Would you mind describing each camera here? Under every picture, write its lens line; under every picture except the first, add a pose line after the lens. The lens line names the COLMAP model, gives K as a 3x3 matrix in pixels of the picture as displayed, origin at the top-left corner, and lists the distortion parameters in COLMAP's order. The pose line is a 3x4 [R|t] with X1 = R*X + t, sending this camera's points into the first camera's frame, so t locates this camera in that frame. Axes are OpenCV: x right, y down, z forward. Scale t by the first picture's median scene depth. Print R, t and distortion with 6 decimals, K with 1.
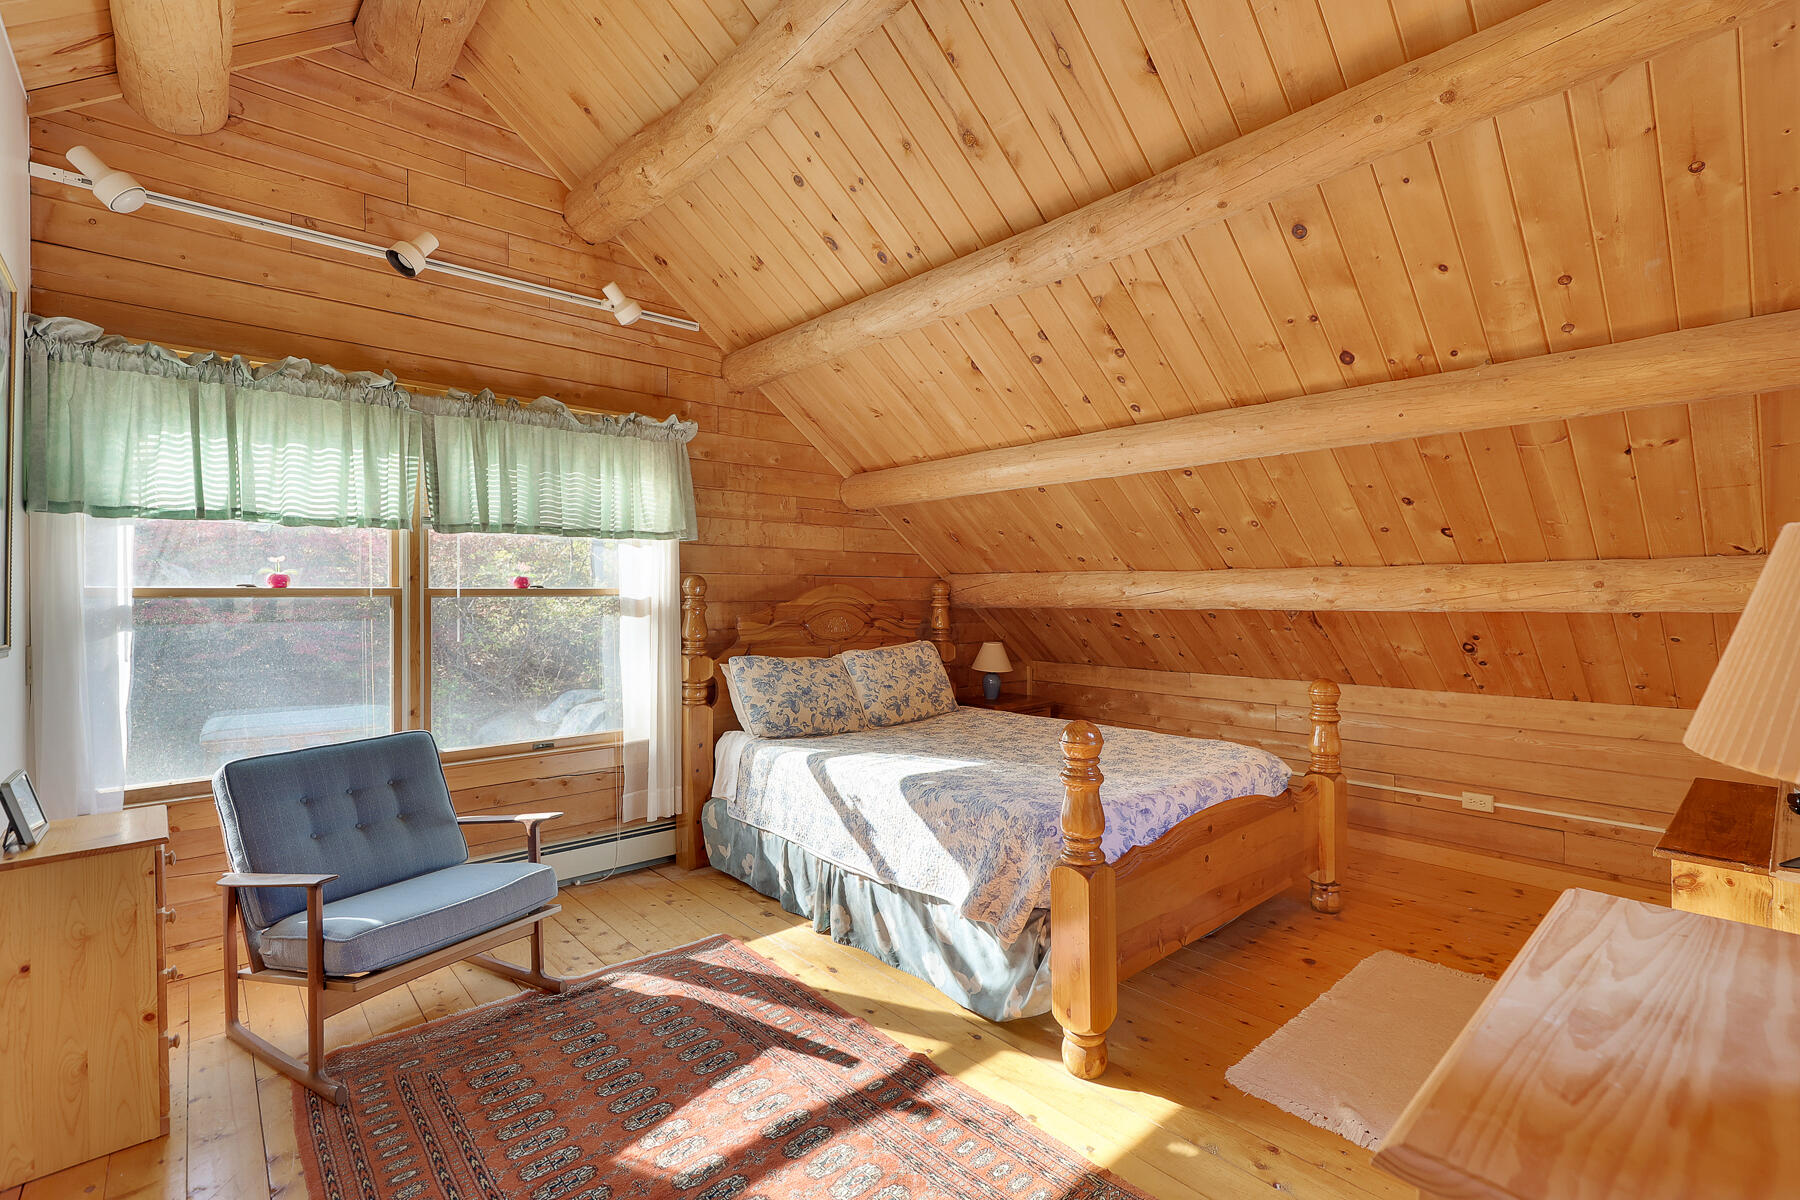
lens RADIAL K [[817.4, 0, 914.6], [0, 817.4, 586.0], [0, 0, 1]] dist [-0.002567, 0.000484]
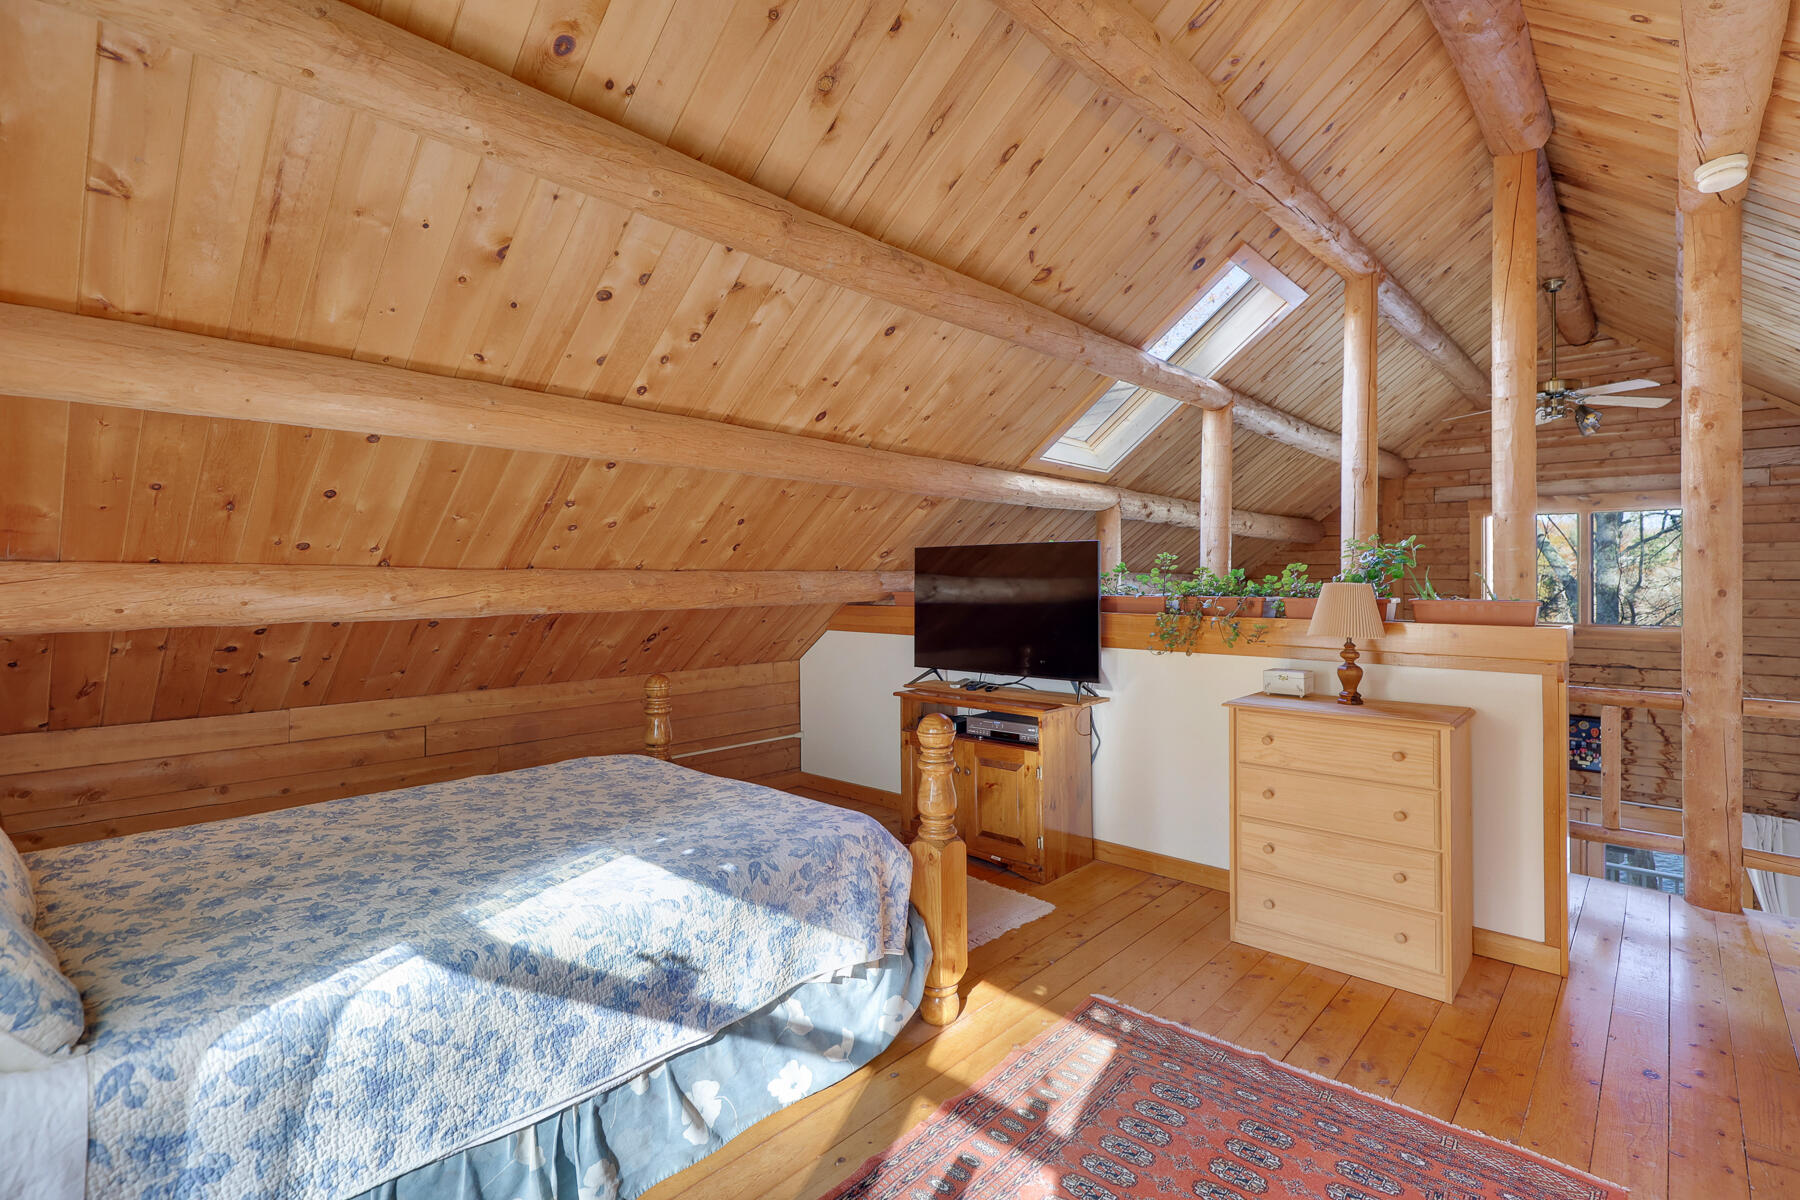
lens RADIAL K [[817.4, 0, 920.1], [0, 817.4, 563.2], [0, 0, 1]] dist [-0.002567, 0.000484]
pose [[-0.094152, 0.023404, 0.995283, -0.703831], [-0.006607, 0.999687, -0.024133, -0.011647], [-0.995536, -0.008848, -0.093968, 0.858679]]
